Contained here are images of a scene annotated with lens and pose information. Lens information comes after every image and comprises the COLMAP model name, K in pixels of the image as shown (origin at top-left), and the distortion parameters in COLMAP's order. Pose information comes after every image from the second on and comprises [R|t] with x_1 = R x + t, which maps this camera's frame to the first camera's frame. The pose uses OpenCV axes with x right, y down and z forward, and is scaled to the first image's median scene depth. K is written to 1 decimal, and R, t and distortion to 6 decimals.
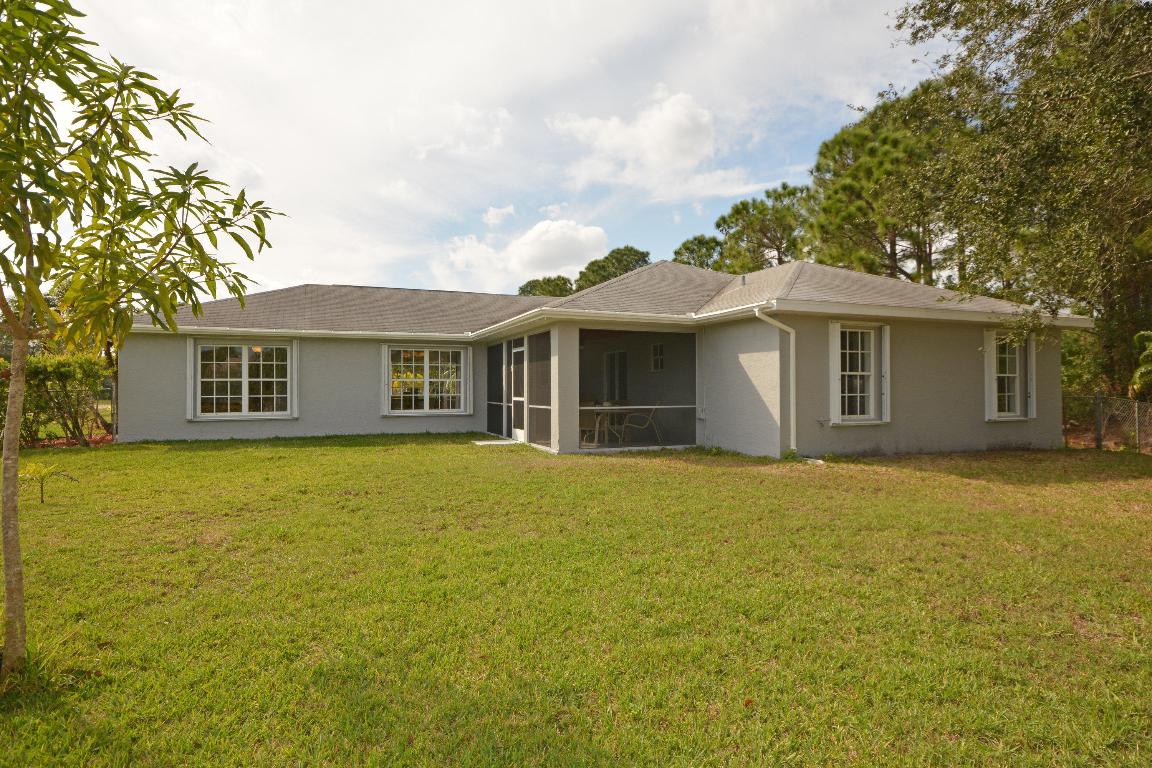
lens RADIAL K [[619.0, 0, 577.5], [0, 619.0, 389.6], [0, 0, 1]] dist [0.006227, -0.000404]
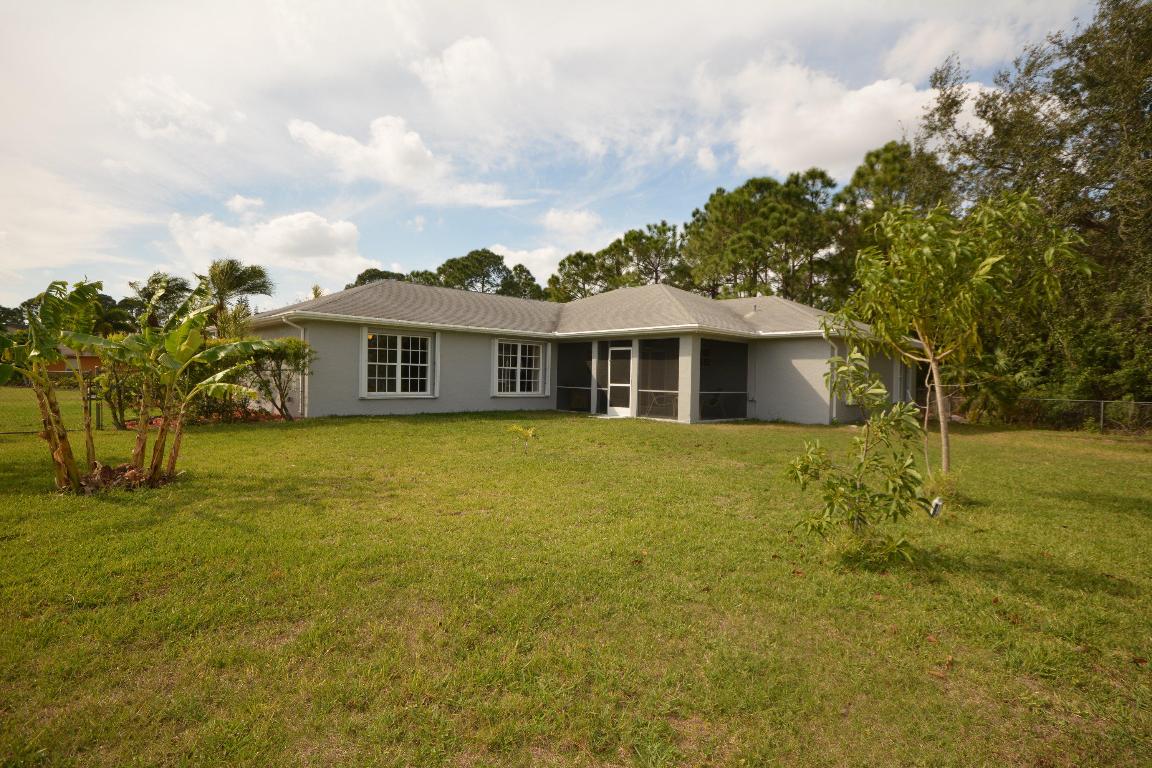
lens RADIAL K [[574.9, 0, 572.7], [0, 574.9, 380.0], [0, 0, 1]] dist [0.005778, -0.000712]
pose [[0.935015, 0.022026, 0.353924, -0.610227], [-0.023622, 0.999721, 0.000192, 0.006167], [-0.353821, -0.008540, 0.935274, -0.136576]]
